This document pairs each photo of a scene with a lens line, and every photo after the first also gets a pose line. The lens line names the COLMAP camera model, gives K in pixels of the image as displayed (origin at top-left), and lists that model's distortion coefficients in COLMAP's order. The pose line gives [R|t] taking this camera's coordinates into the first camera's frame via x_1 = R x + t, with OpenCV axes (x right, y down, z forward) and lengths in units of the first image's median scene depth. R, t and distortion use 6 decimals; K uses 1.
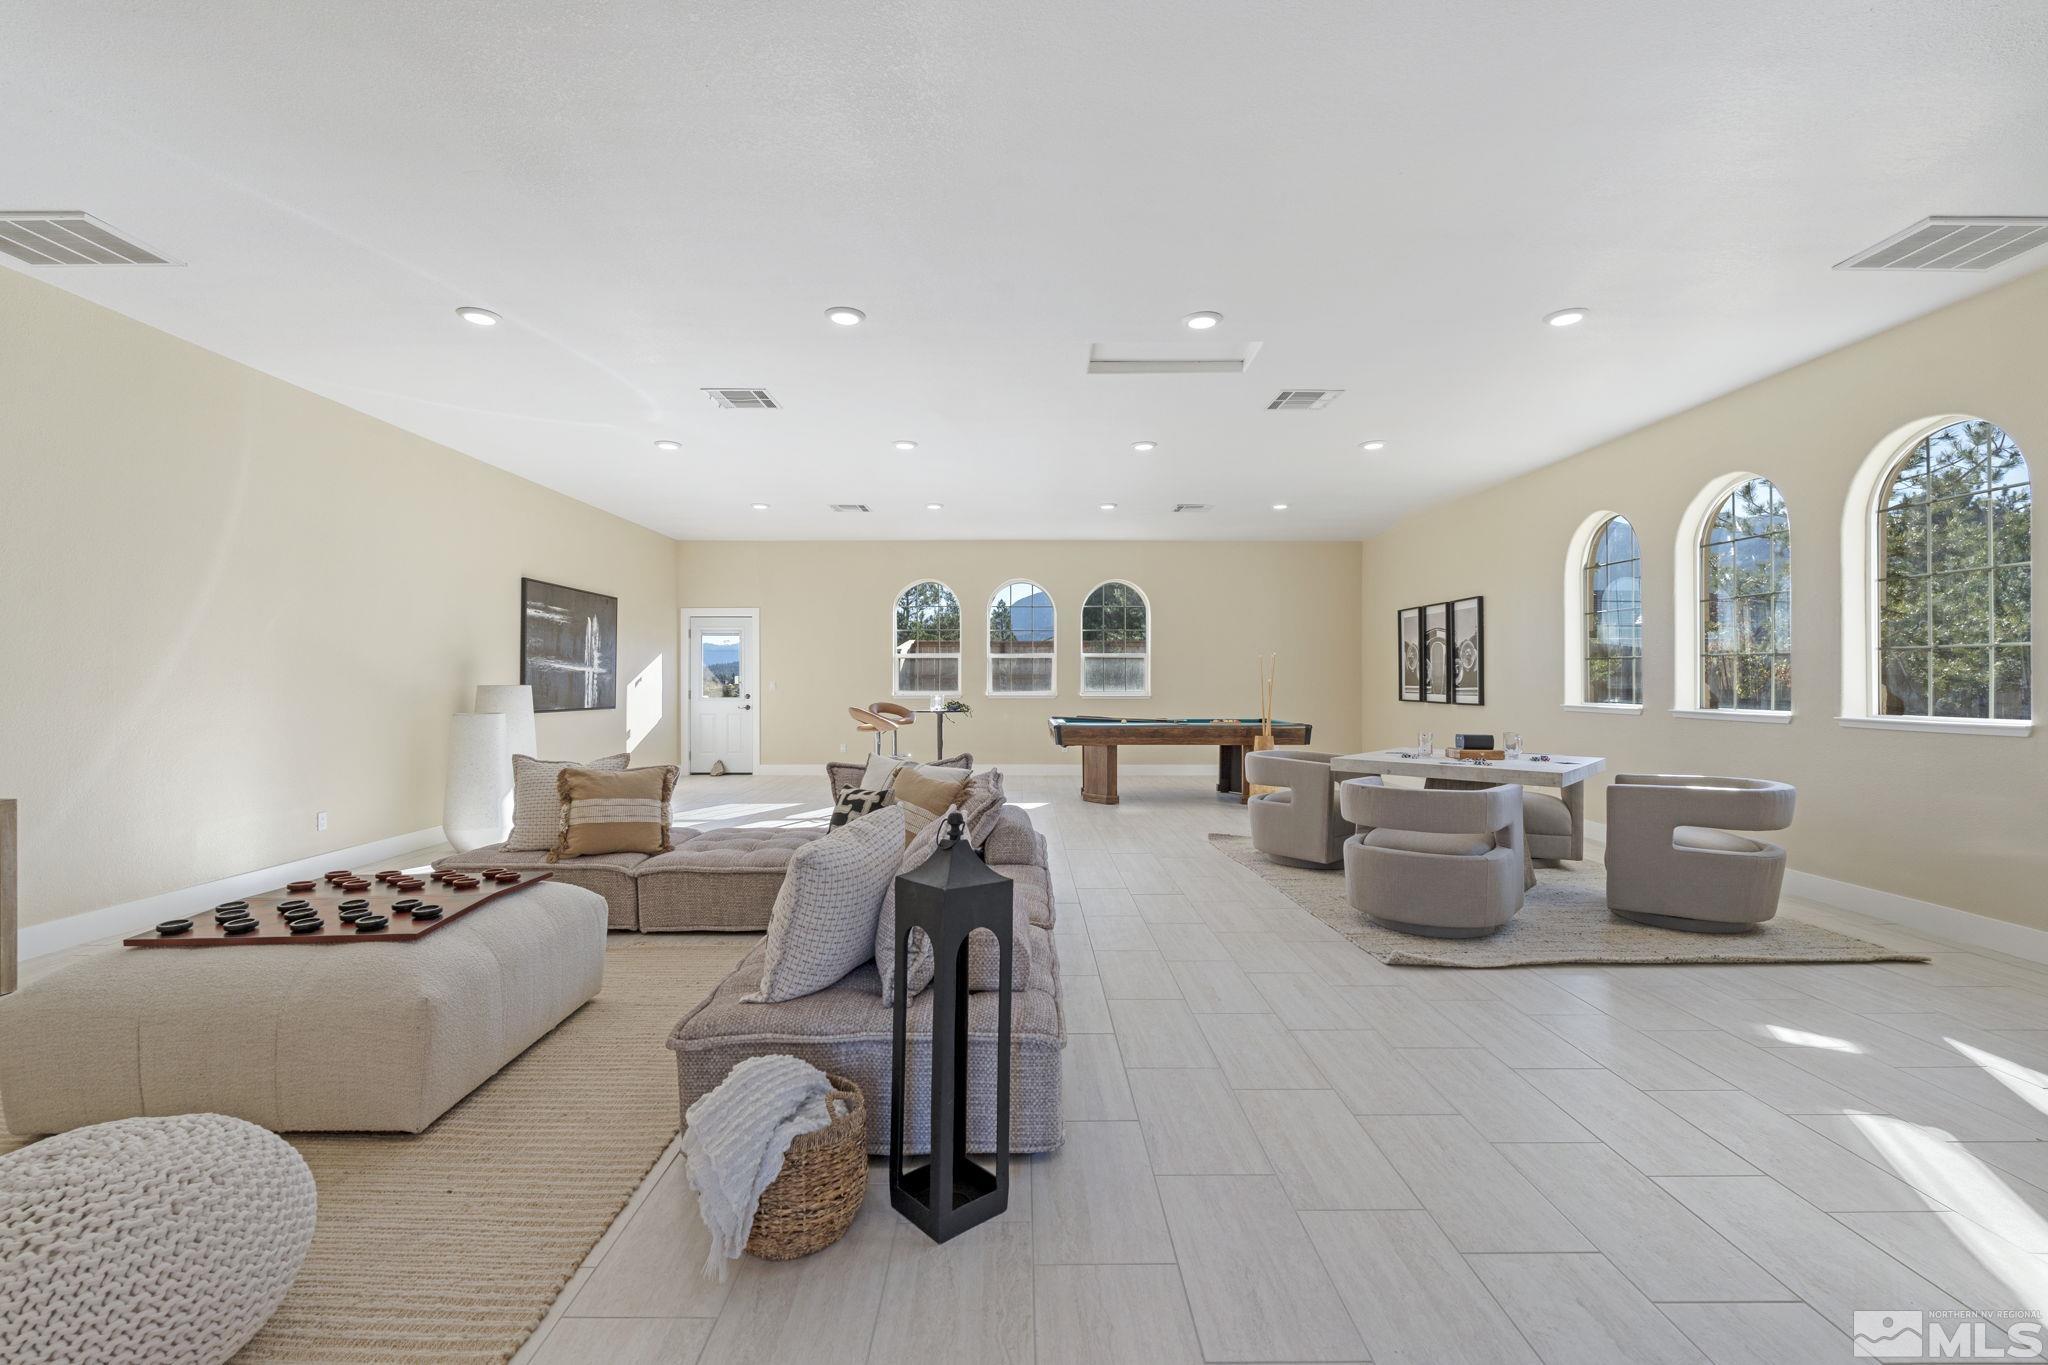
lens RADIAL K [[890.8, 0, 1014.9], [0, 890.8, 685.1], [0, 0, 1]] dist [-0.006516, 0.000716]
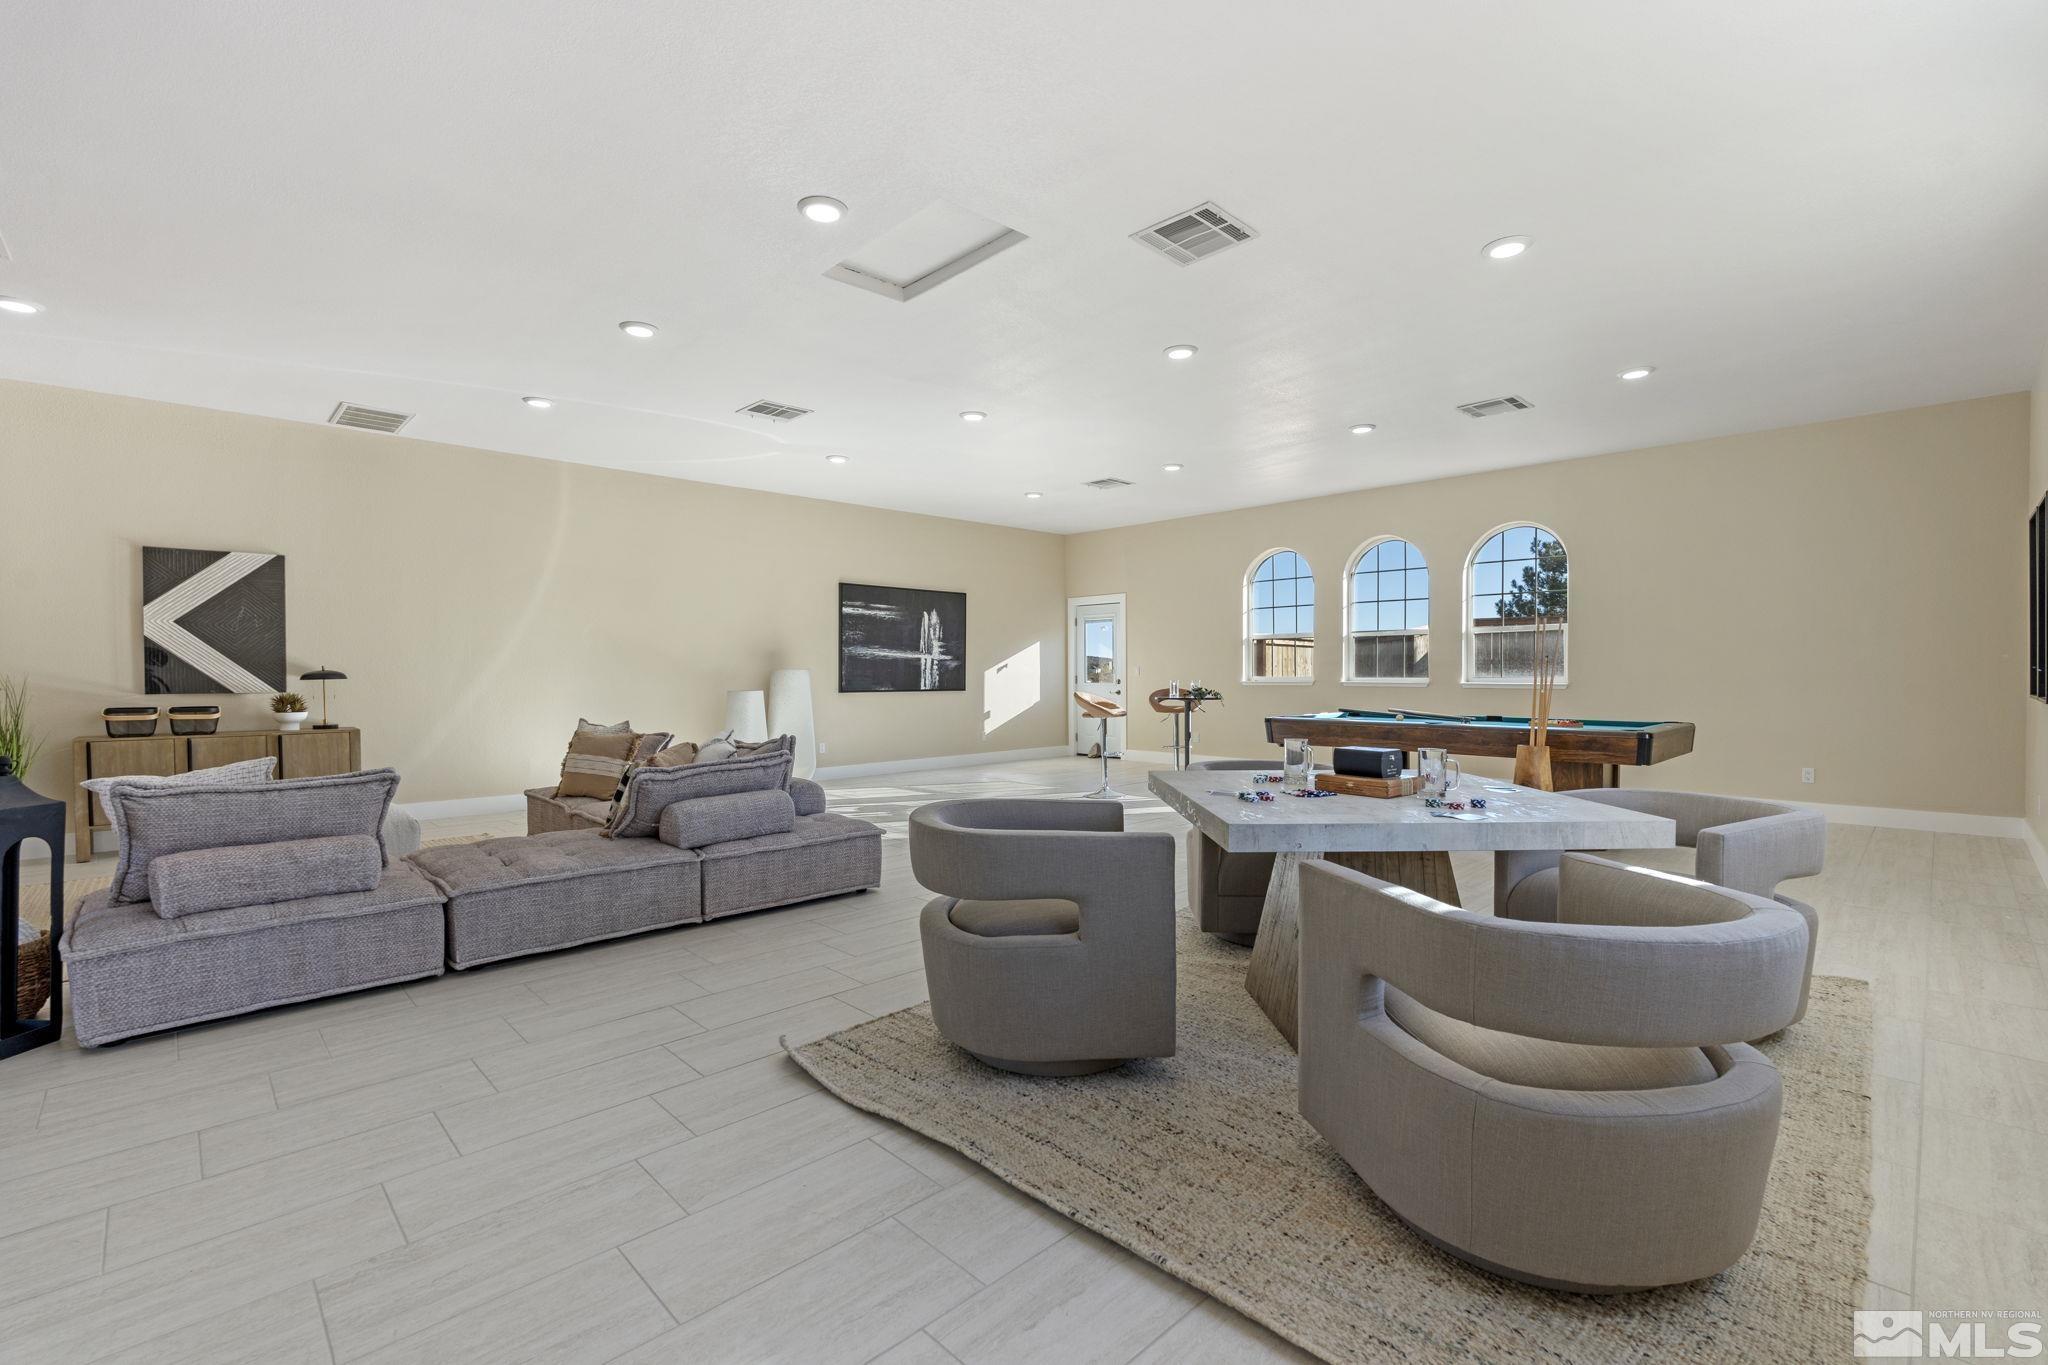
lens RADIAL K [[890.8, 0, 1026.9], [0, 890.8, 678.0], [0, 0, 1]] dist [-0.006516, 0.000716]
pose [[0.697520, 0.002939, -0.716560, 0.466749], [-0.001725, 0.999996, 0.002422, 0.007601], [0.716564, -0.000453, 0.697522, 0.285932]]
